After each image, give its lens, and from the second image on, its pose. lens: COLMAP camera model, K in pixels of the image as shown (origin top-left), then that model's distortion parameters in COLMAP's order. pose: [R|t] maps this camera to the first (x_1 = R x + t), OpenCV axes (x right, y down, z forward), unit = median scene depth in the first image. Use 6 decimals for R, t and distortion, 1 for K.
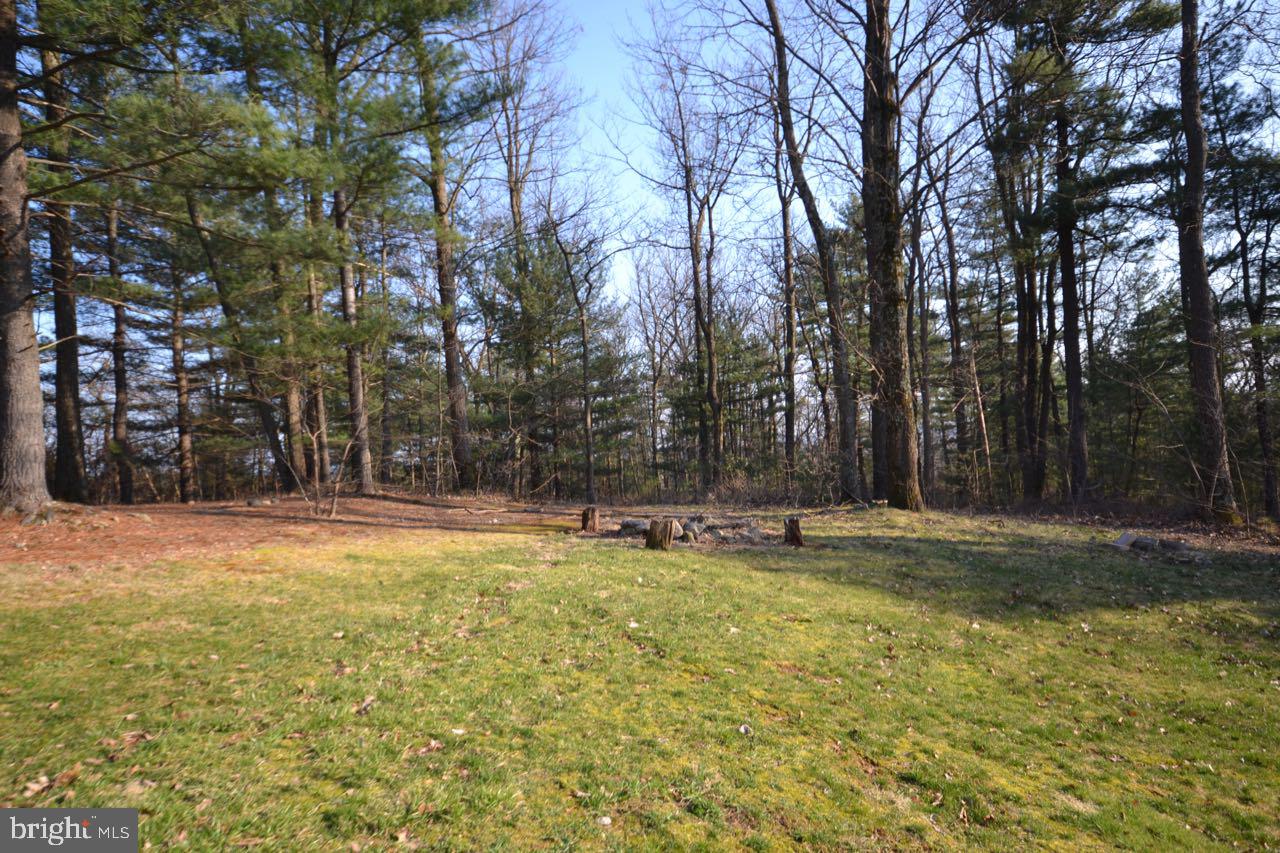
lens RADIAL K [[749.6, 0, 640.0], [0, 749.6, 426.5], [0, 0, 1]] dist [0.026241, 0.000248]
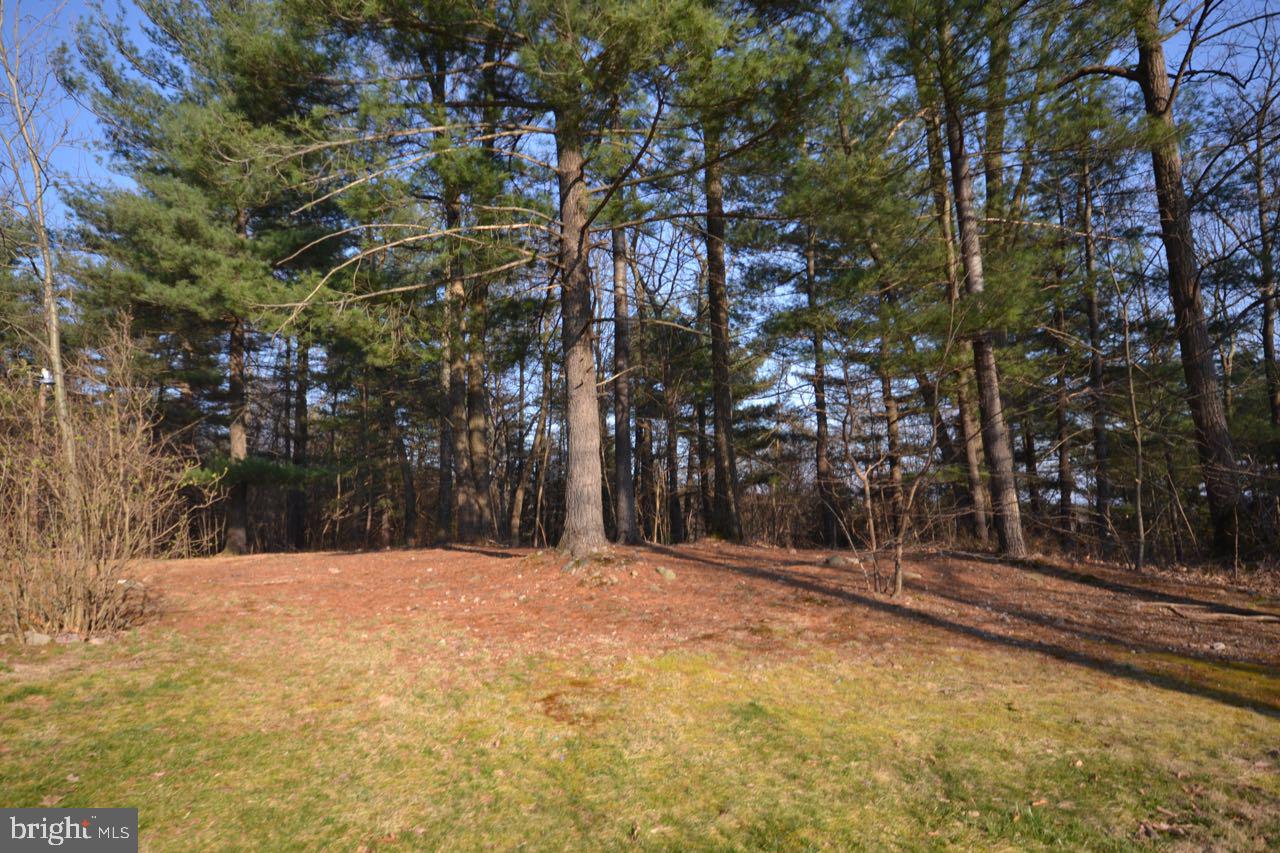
lens RADIAL K [[749.6, 0, 640.0], [0, 749.6, 426.5], [0, 0, 1]] dist [0.026241, 0.000248]
pose [[0.558081, -0.056362, -0.827870, 0.010108], [0.025941, 0.998388, -0.050484, 0.000355], [0.829381, 0.006699, 0.558644, 0.363860]]
